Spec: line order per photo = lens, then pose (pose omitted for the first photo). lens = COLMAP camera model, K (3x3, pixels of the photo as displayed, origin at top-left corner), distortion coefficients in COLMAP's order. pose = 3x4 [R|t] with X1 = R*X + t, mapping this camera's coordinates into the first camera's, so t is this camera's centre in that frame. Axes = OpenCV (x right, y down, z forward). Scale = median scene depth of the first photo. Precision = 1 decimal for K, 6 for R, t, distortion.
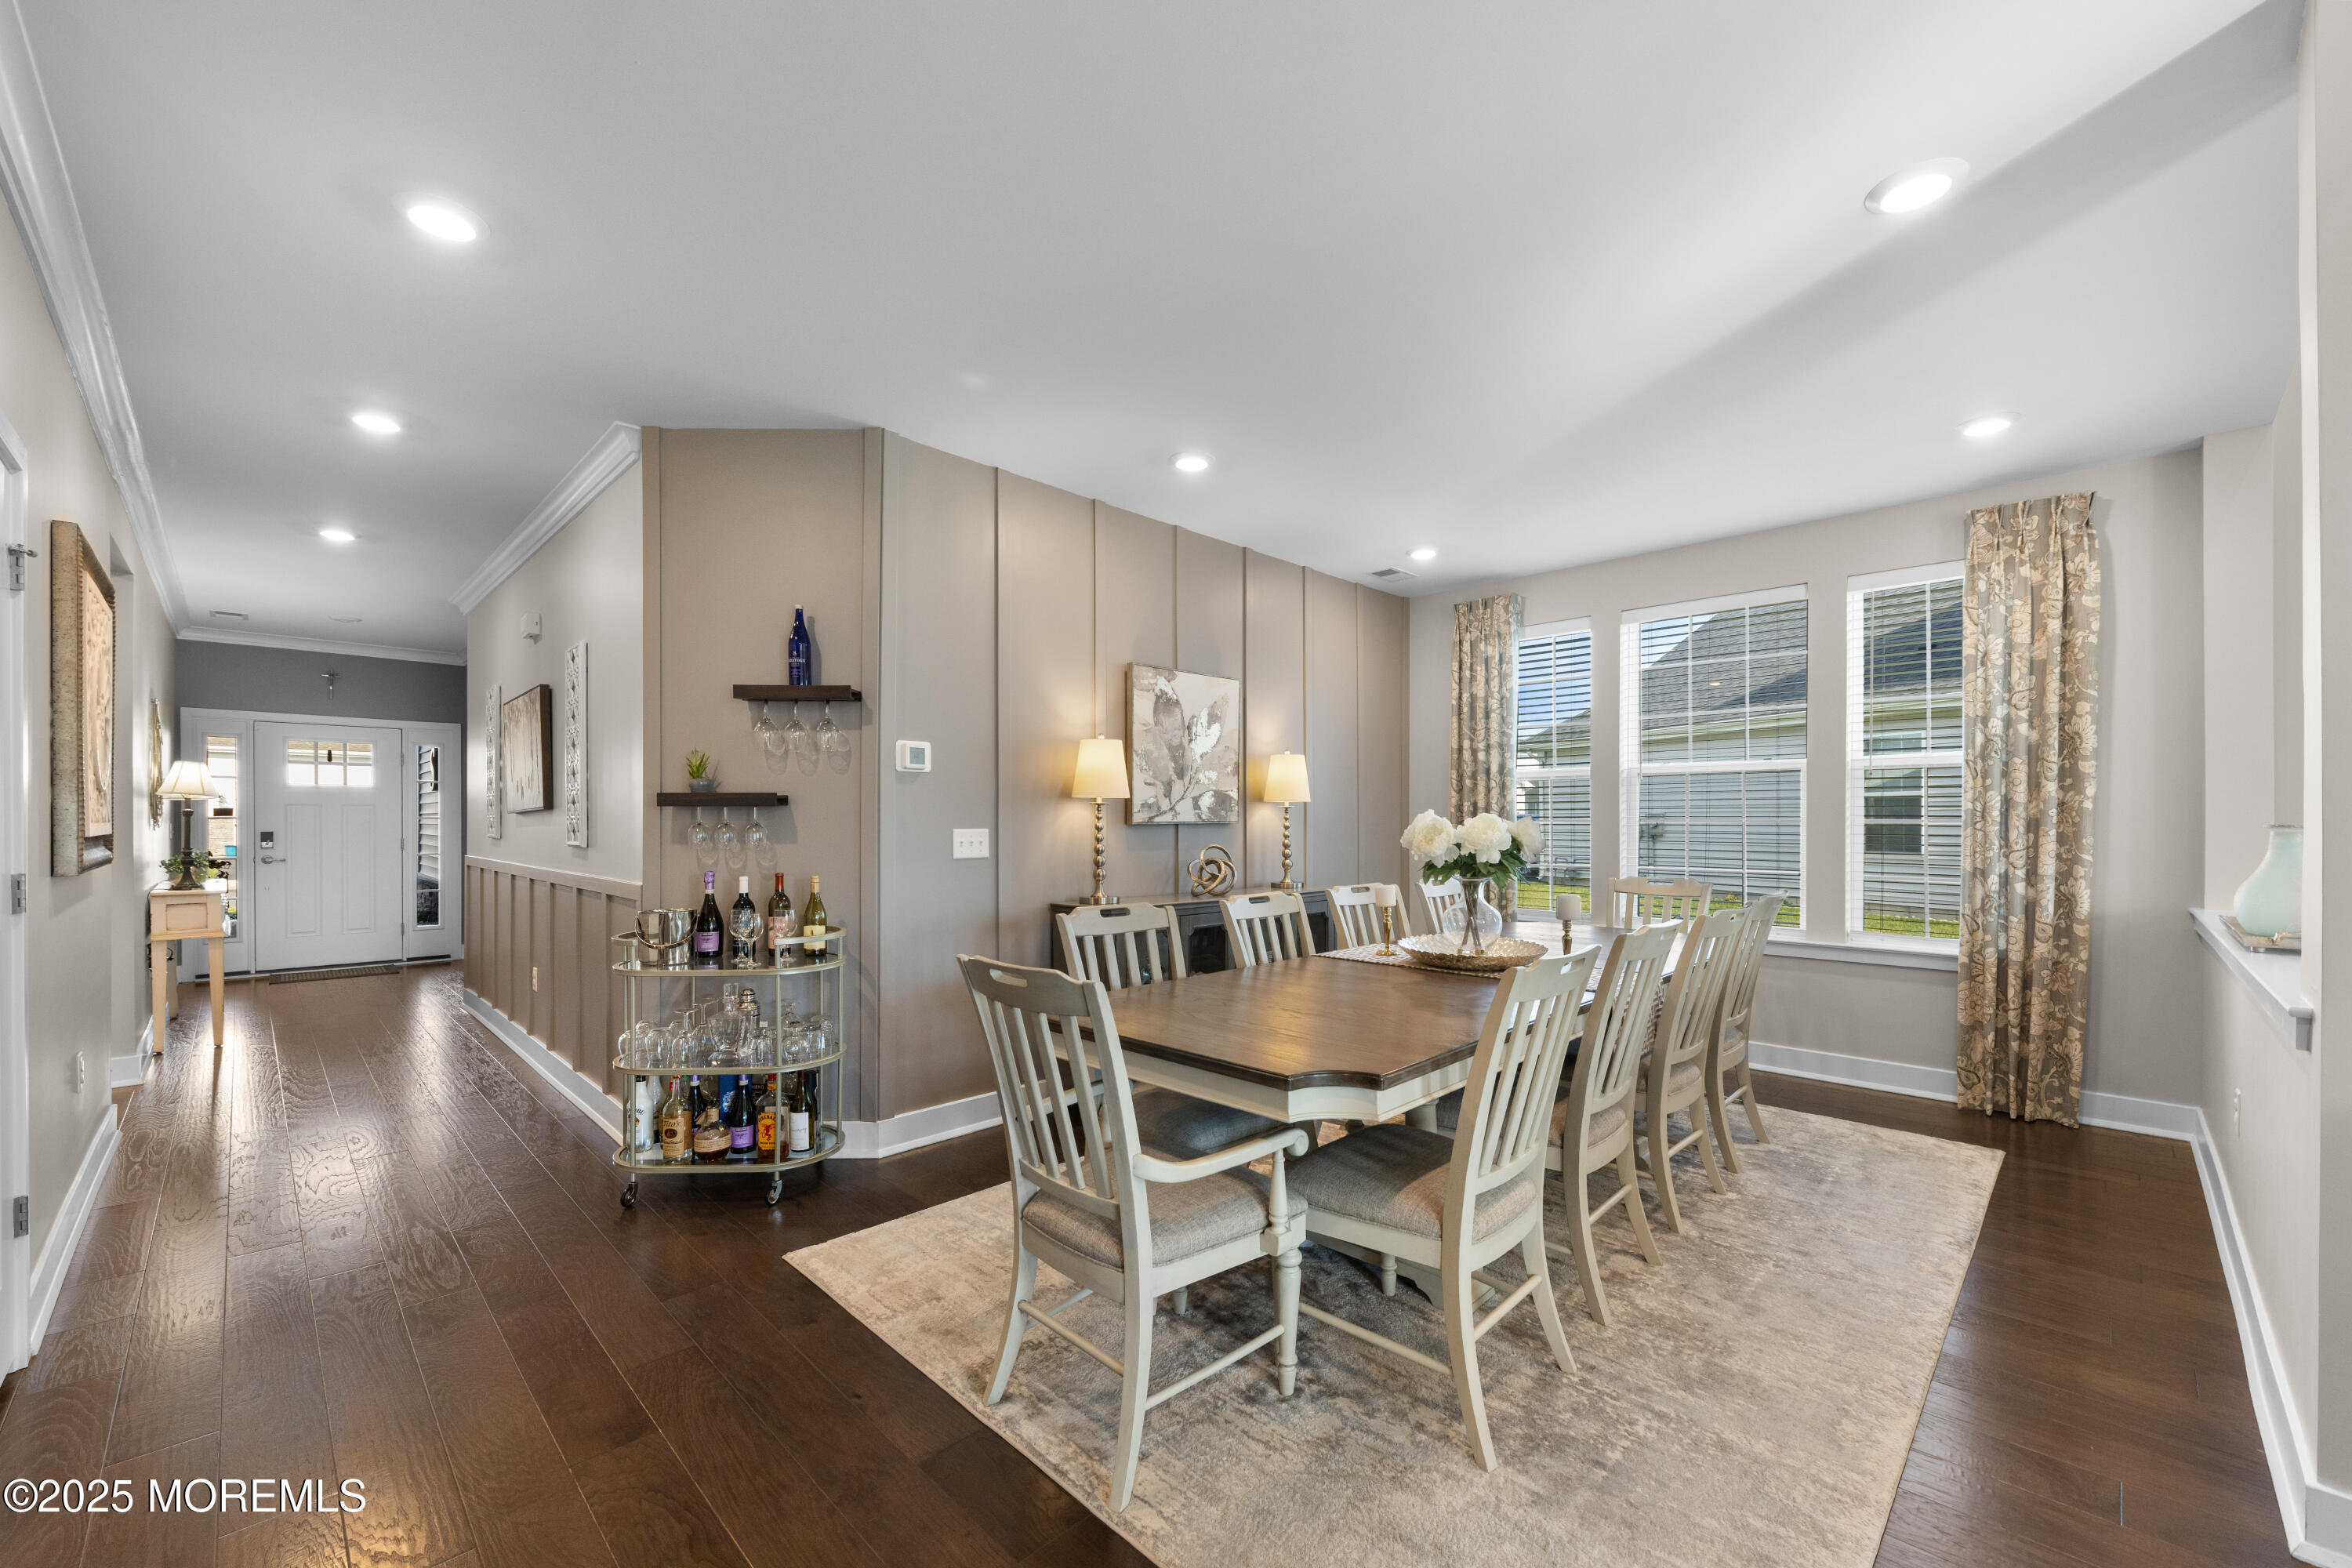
lens RADIAL K [[915.4, 0, 1158.3], [0, 915.4, 820.9], [0, 0, 1]] dist [0.004261, -0.000513]
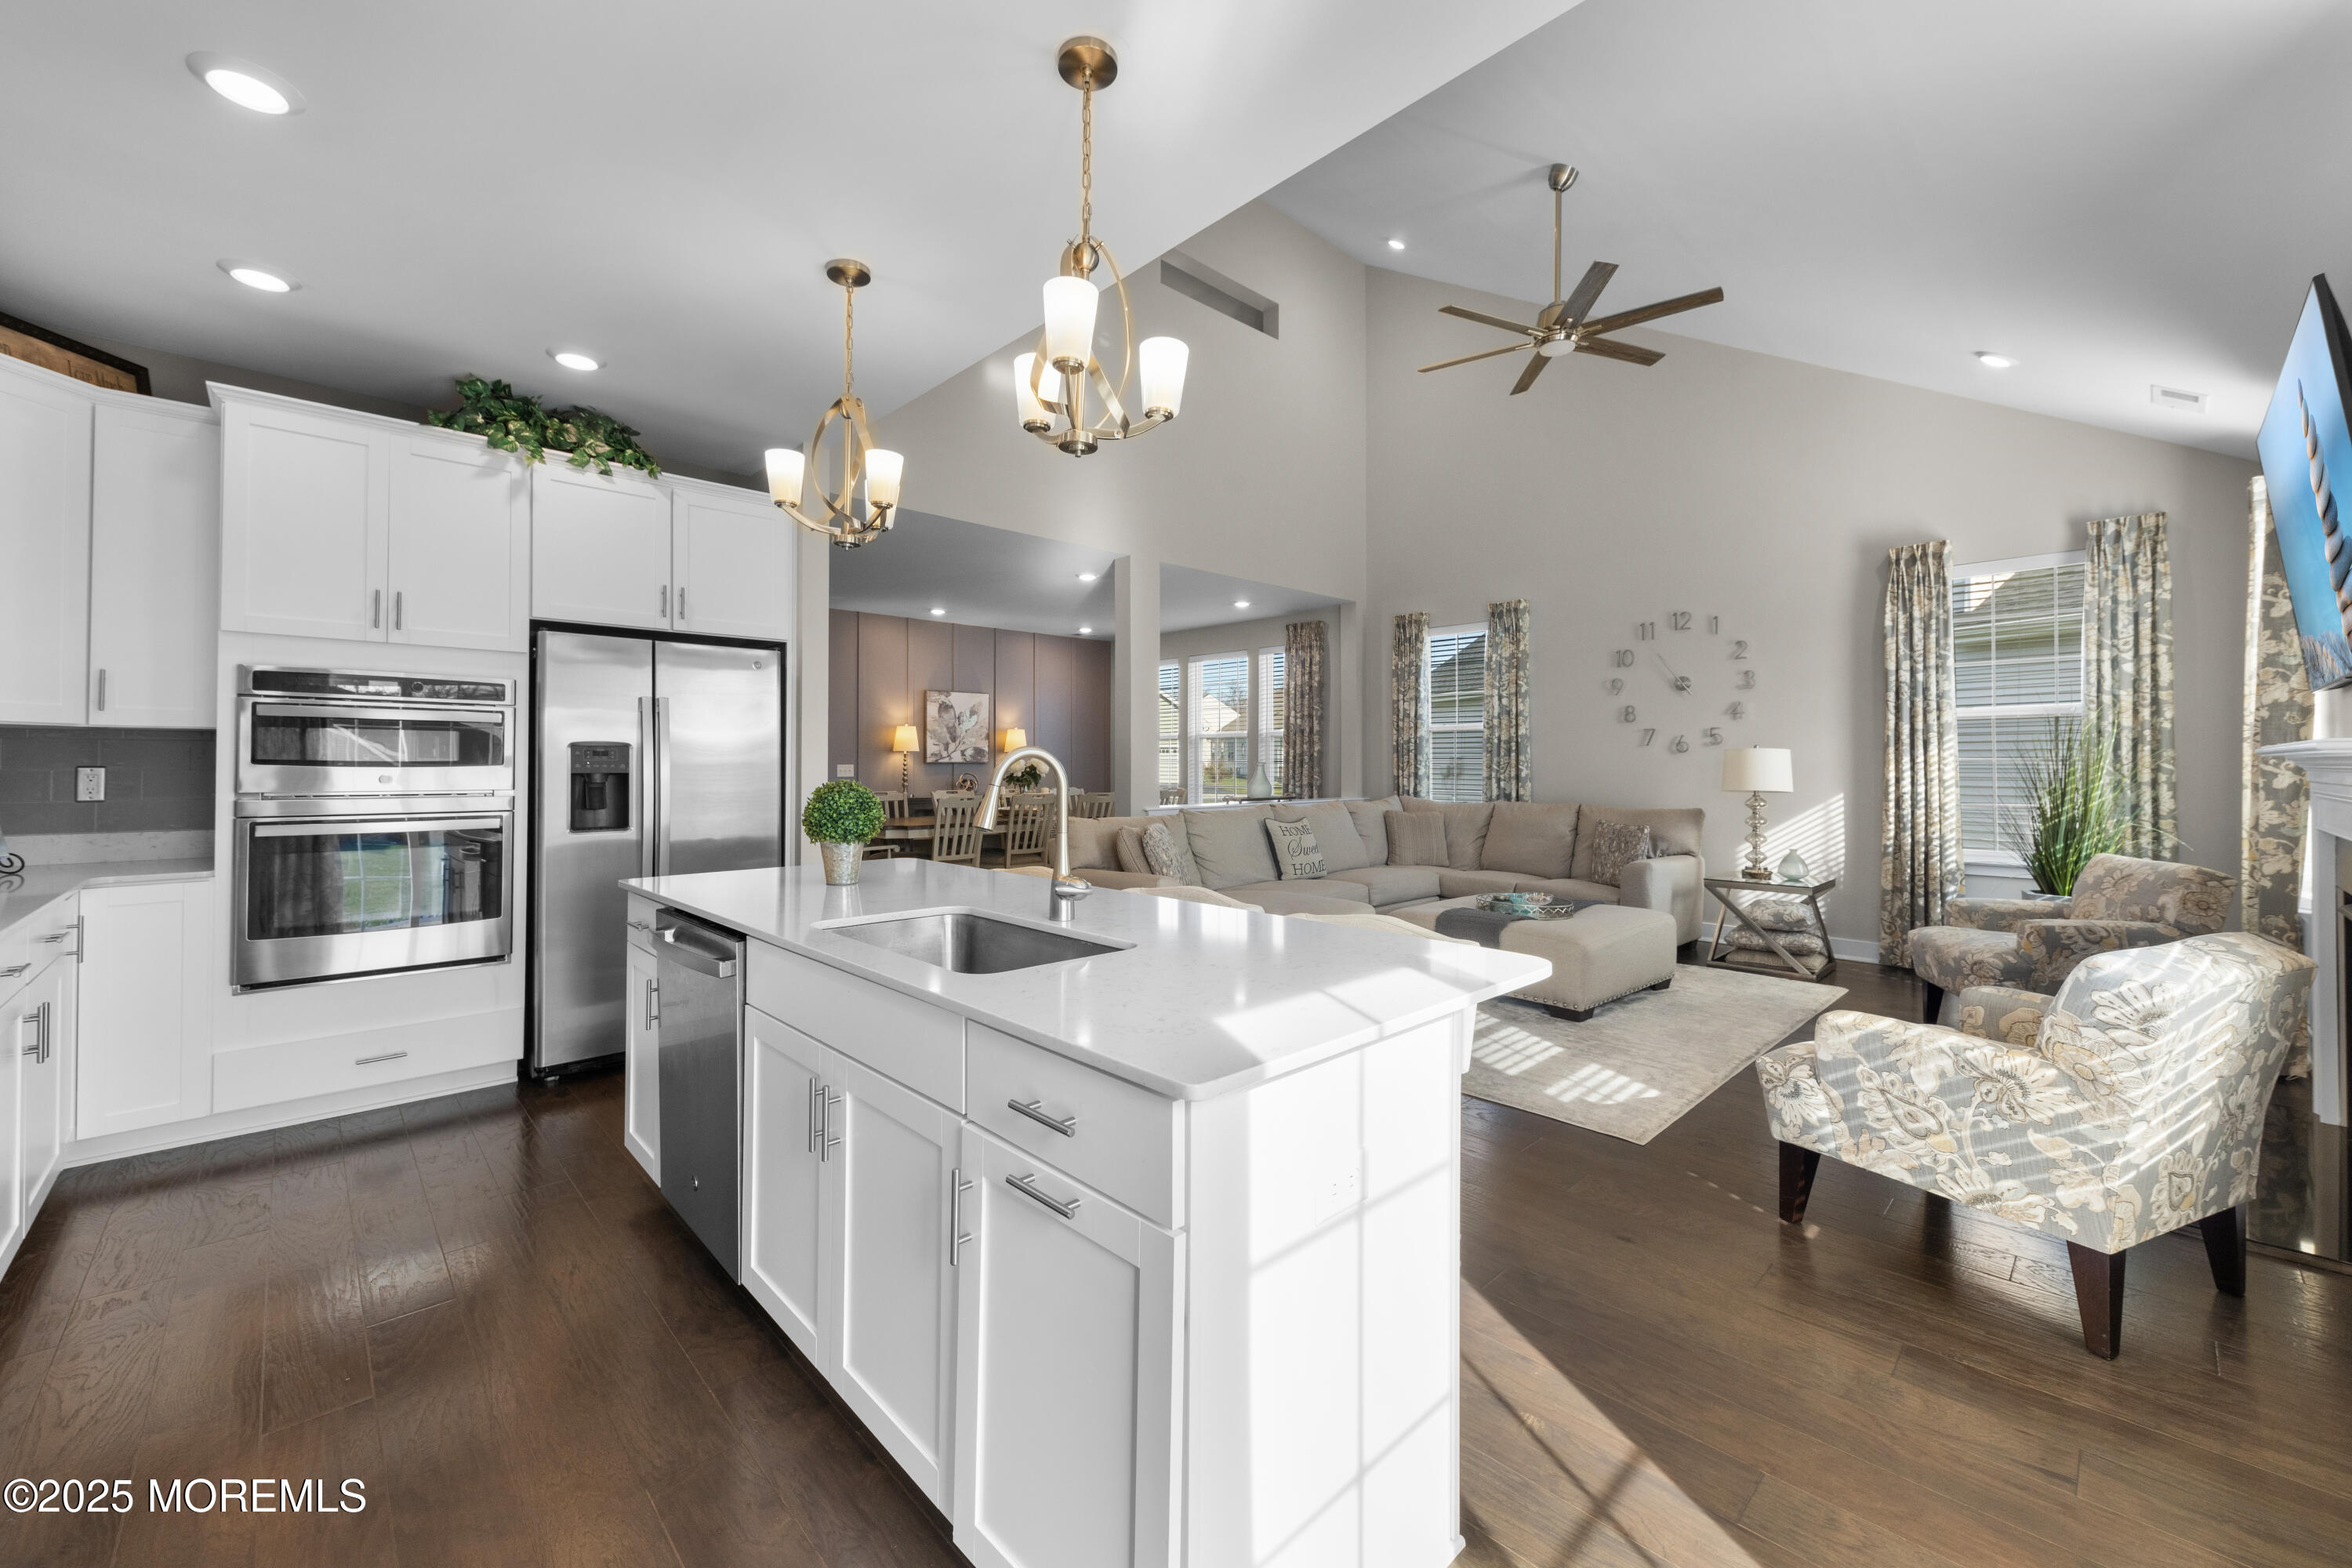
lens RADIAL K [[915.4, 0, 1163.0], [0, 915.4, 760.9], [0, 0, 1]] dist [0.004261, -0.000513]
pose [[0.999941, -0.000695, -0.010821, 0.545926], [0.000641, 0.999987, -0.004963, 0.009819], [0.010824, 0.004956, 0.999929, -1.161431]]
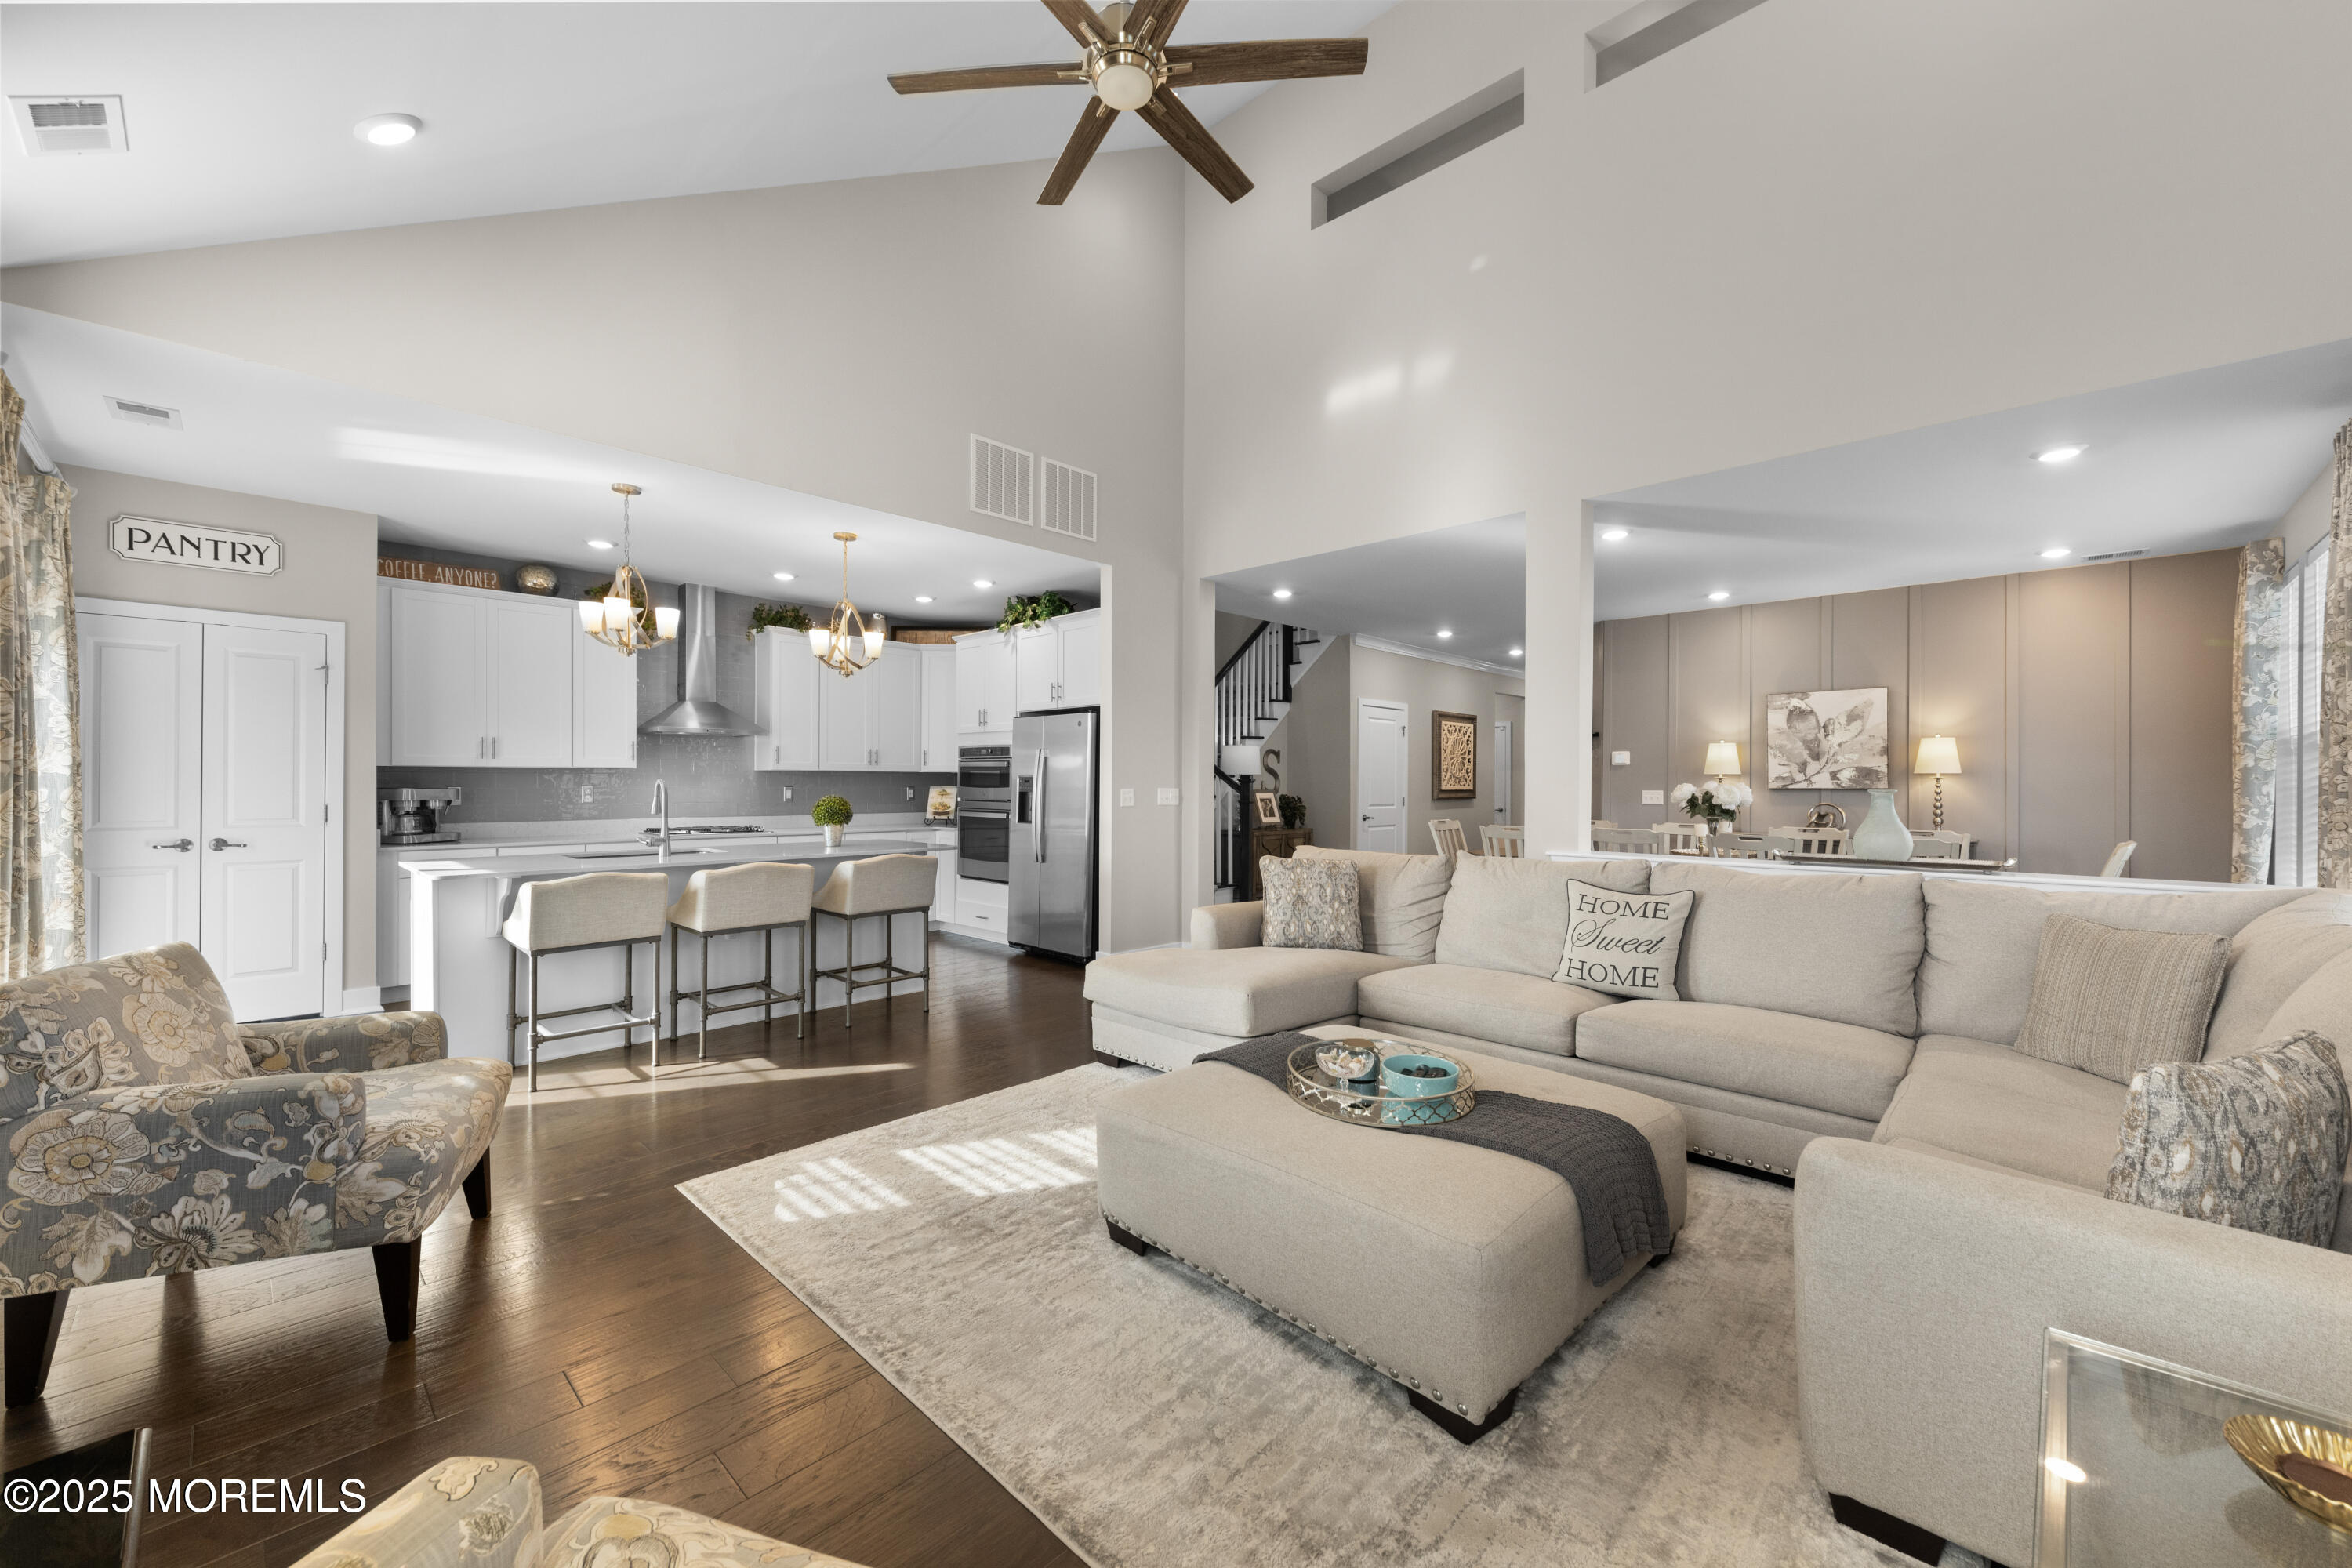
lens RADIAL K [[915.4, 0, 1184.6], [0, 915.4, 787.3], [0, 0, 1]] dist [0.004261, -0.000513]
pose [[0.035846, -0.000085, -0.999357, 1.566860], [-0.006539, 0.999979, -0.000320, 0.007278], [0.999336, 0.006546, 0.035845, -0.133808]]
